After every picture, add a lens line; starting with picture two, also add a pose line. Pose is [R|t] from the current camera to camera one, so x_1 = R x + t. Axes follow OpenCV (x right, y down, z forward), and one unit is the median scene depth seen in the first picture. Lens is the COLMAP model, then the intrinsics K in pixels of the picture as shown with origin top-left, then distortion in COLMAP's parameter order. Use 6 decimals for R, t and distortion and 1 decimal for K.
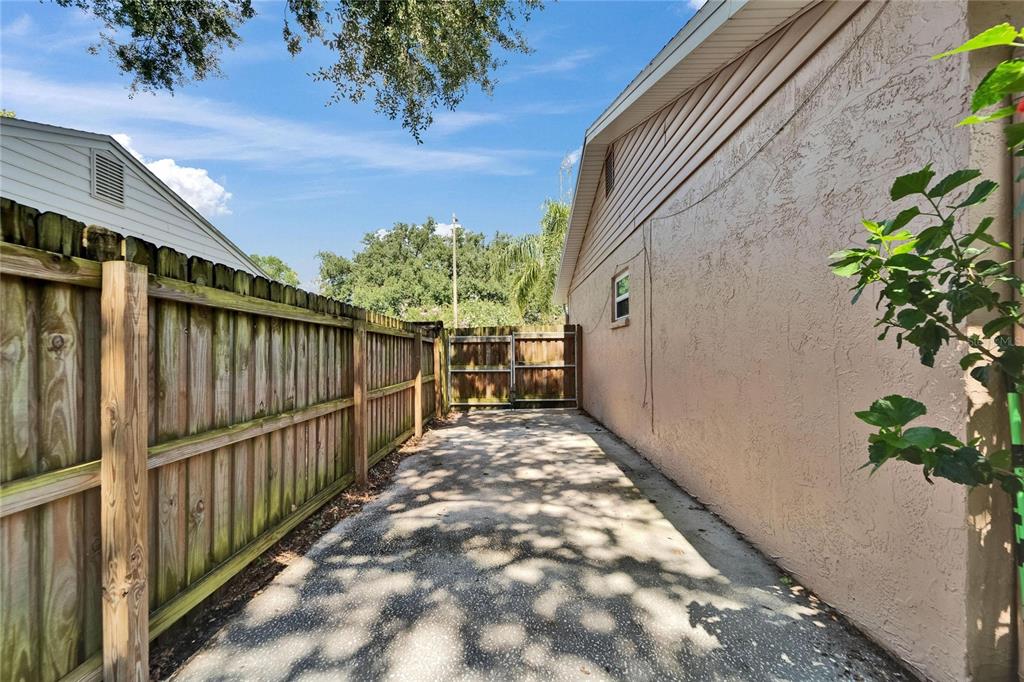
lens RADIAL K [[437.6, 0, 509.5], [0, 437.6, 343.0], [0, 0, 1]] dist [0.000274, -0.000196]
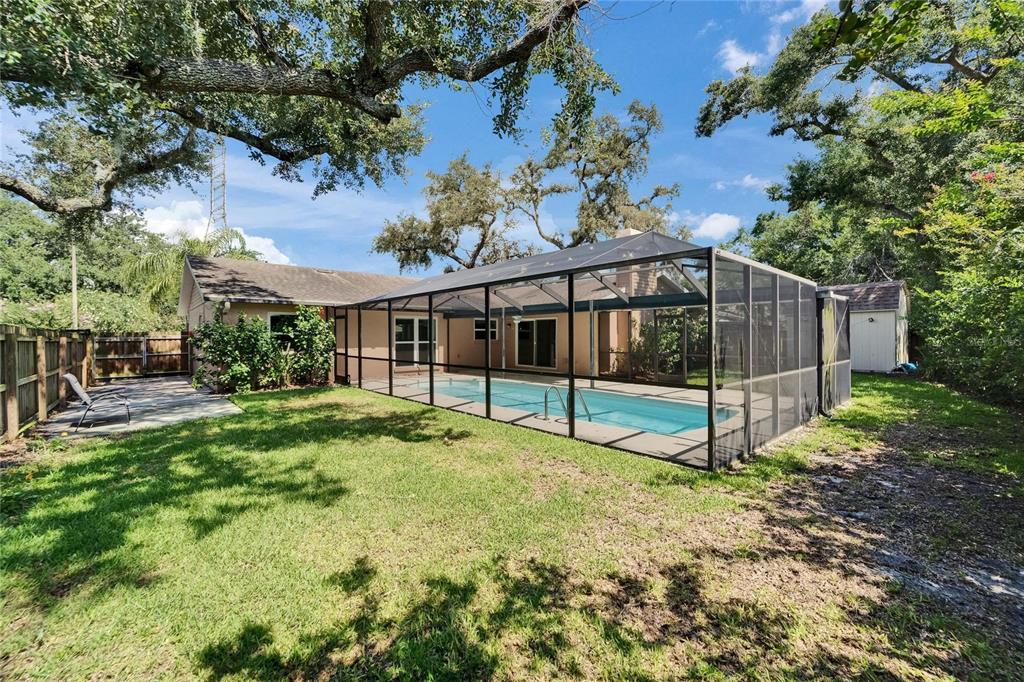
lens RADIAL K [[415.1, 0, 508.0], [0, 415.1, 330.2], [0, 0, 1]] dist [0.000664, 0.000054]
pose [[0.746491, 0.004427, 0.665380, -0.012985], [-0.004884, 0.999987, -0.001174, -0.048743], [-0.665377, -0.002373, 0.746504, -1.238080]]
